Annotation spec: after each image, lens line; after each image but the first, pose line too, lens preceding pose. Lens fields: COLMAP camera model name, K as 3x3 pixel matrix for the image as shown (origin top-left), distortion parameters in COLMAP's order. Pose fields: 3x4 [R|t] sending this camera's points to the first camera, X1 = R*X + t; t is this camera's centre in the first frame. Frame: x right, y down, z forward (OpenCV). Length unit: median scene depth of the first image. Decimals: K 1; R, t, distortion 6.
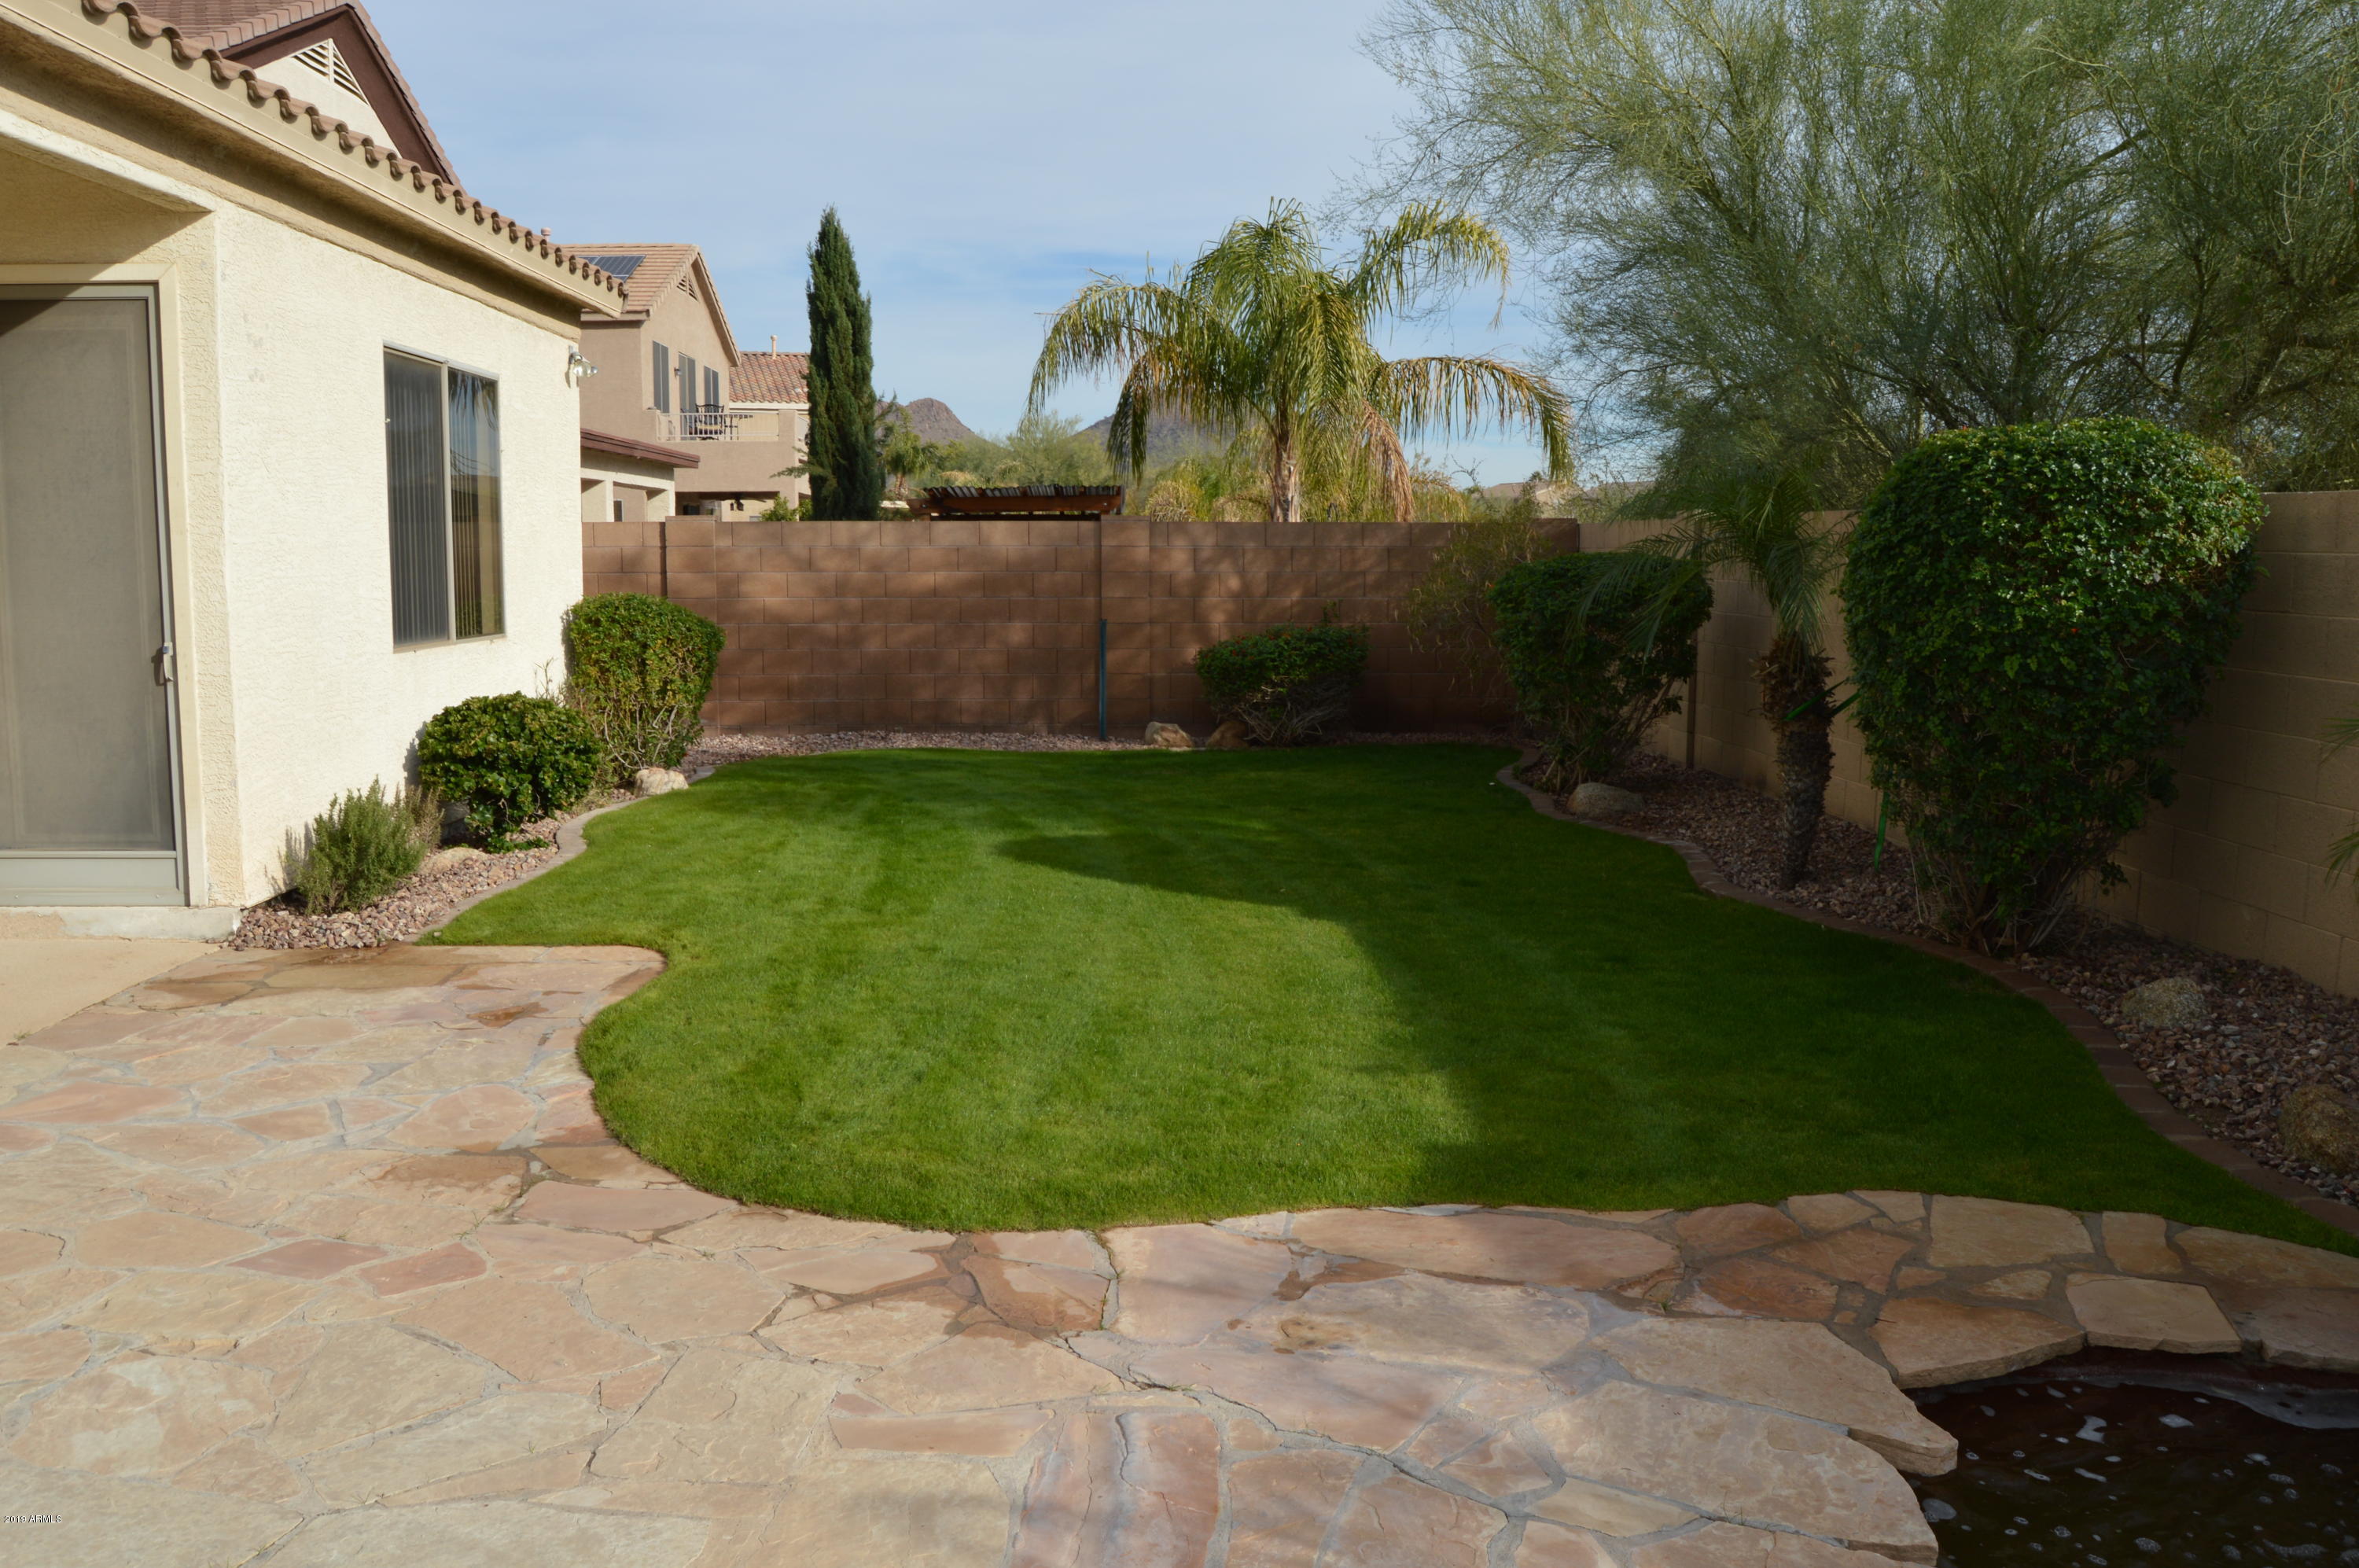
lens RADIAL K [[1875.9, 0, 1200.0], [0, 1875.9, 773.8], [0, 0, 1]] dist [-0.095696, 0.036521]
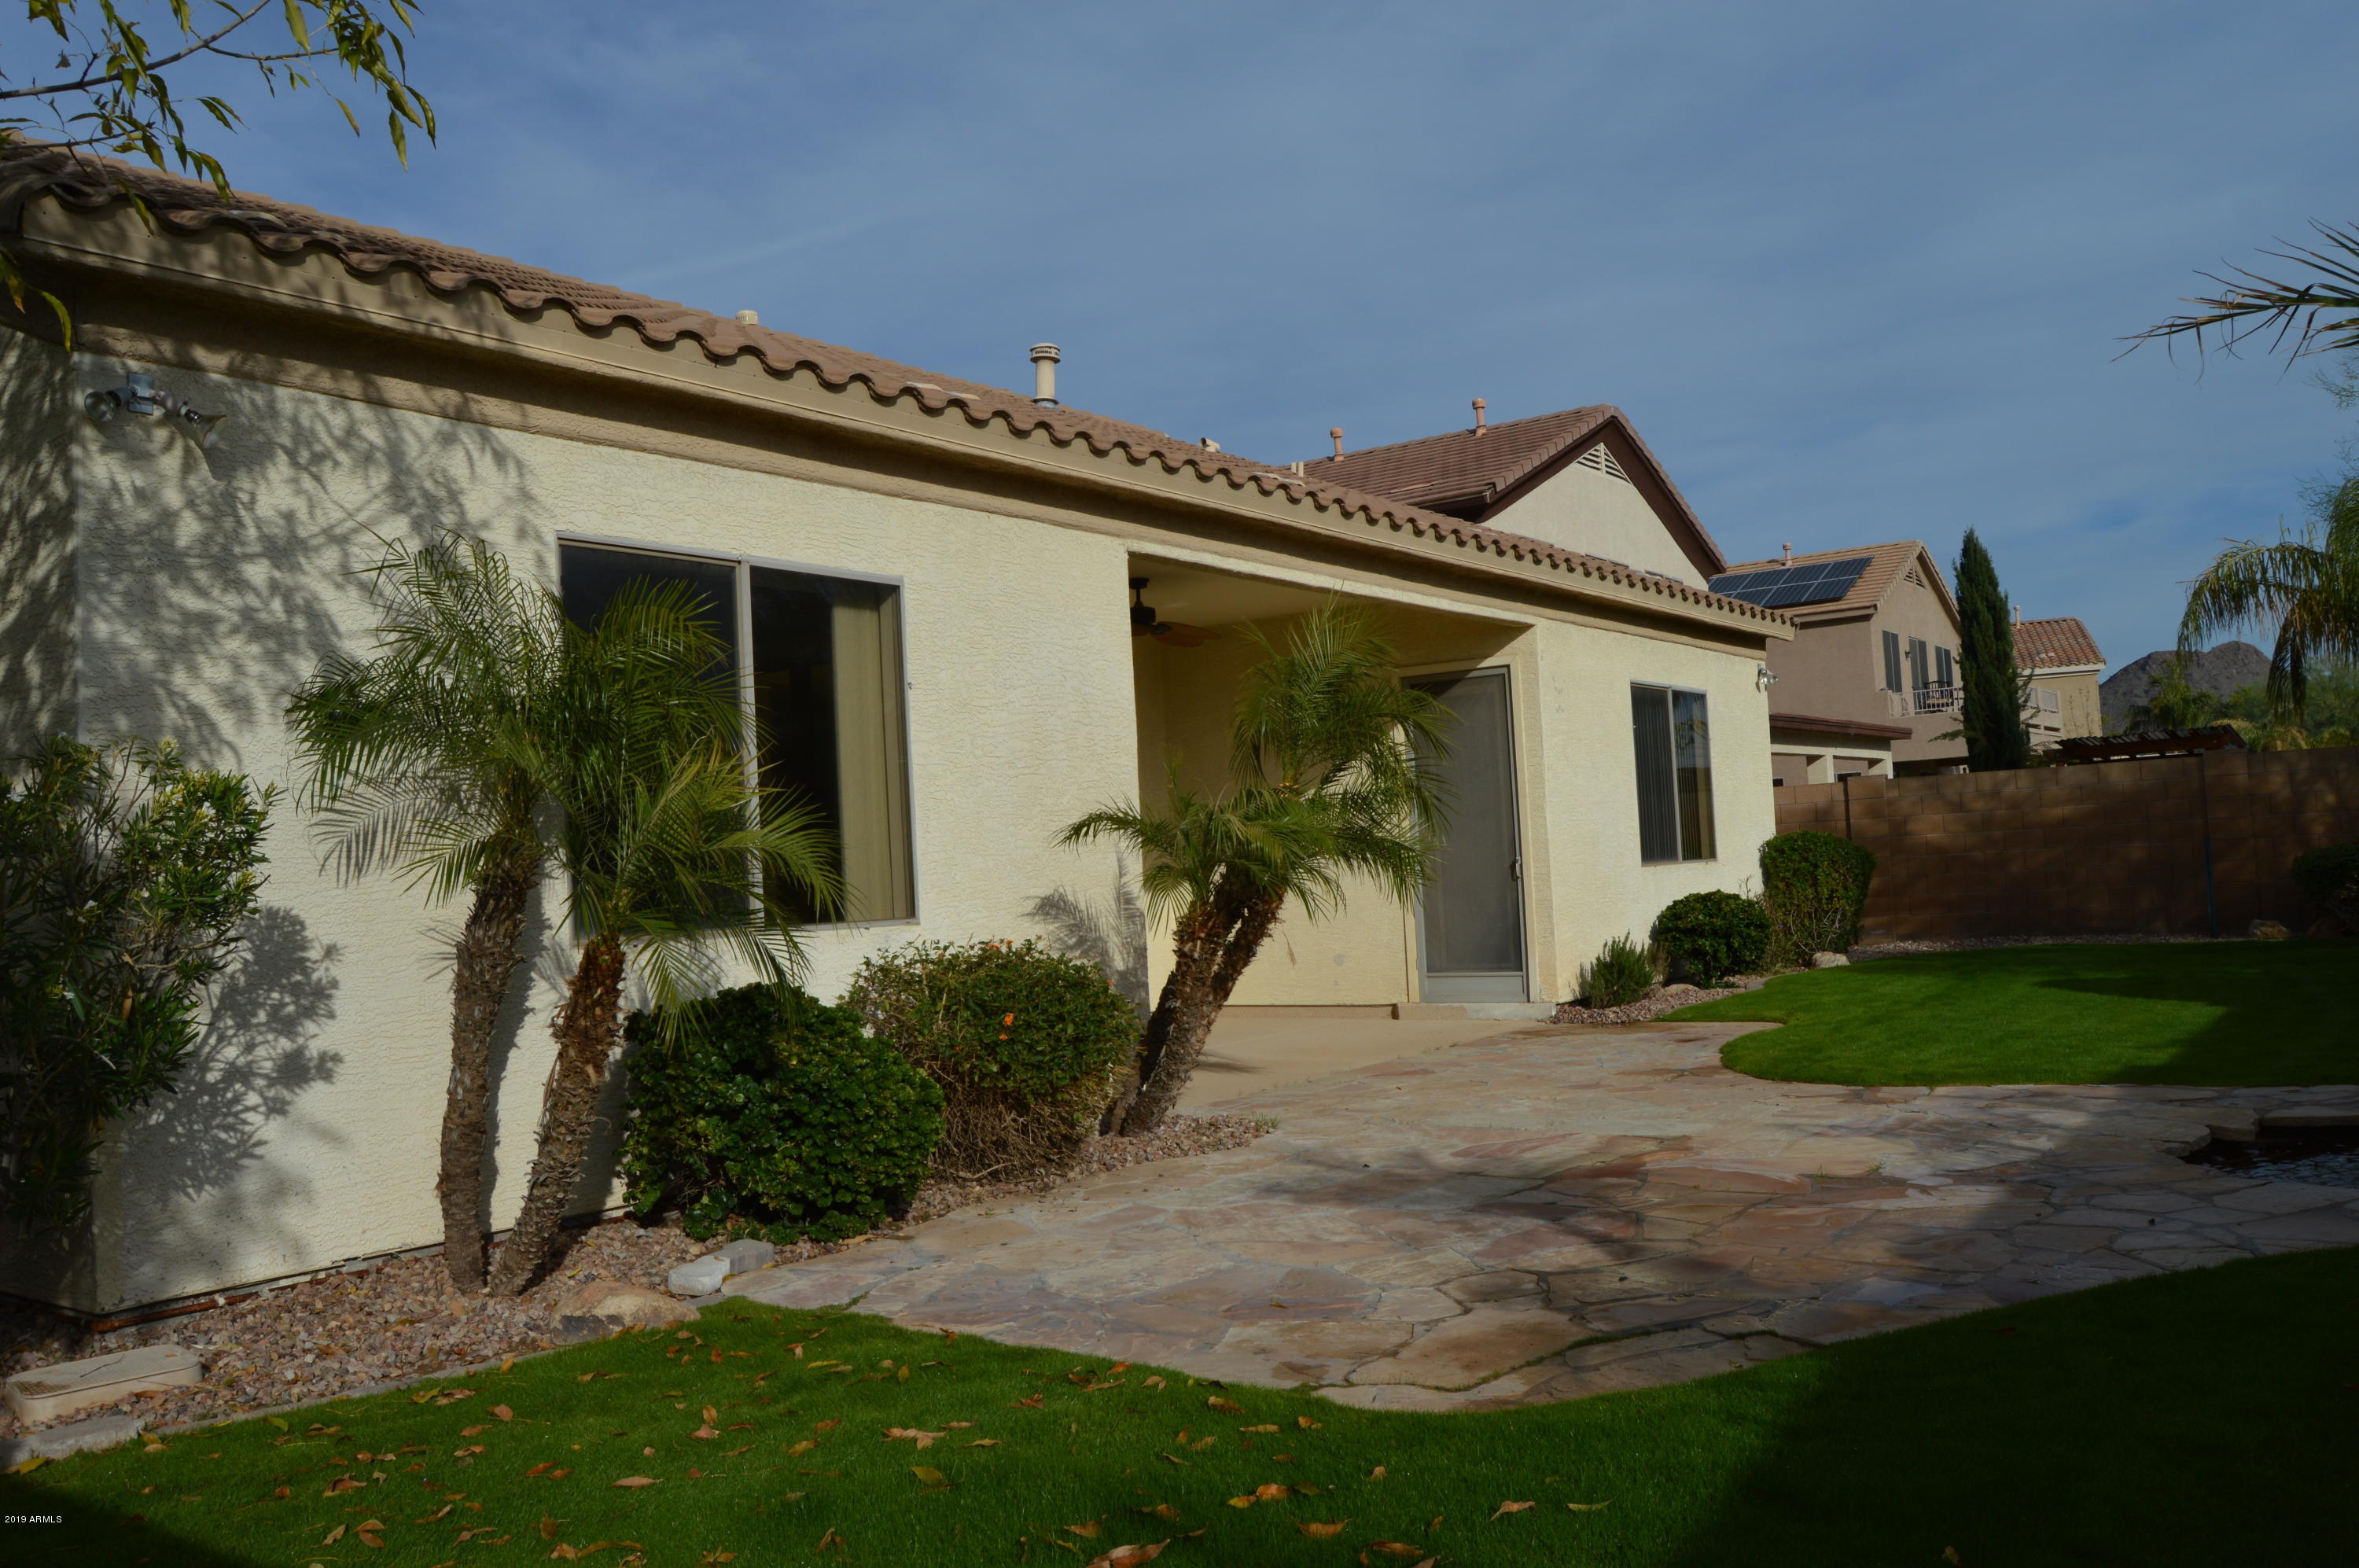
lens RADIAL K [[1875.9, 0, 1200.0], [0, 1875.9, 773.8], [0, 0, 1]] dist [-0.095696, 0.036521]
pose [[0.785417, -0.076723, -0.614194, 0.204432], [-0.016034, 0.989433, -0.144099, 0.071837], [0.618760, 0.123026, 0.775887, -0.395572]]
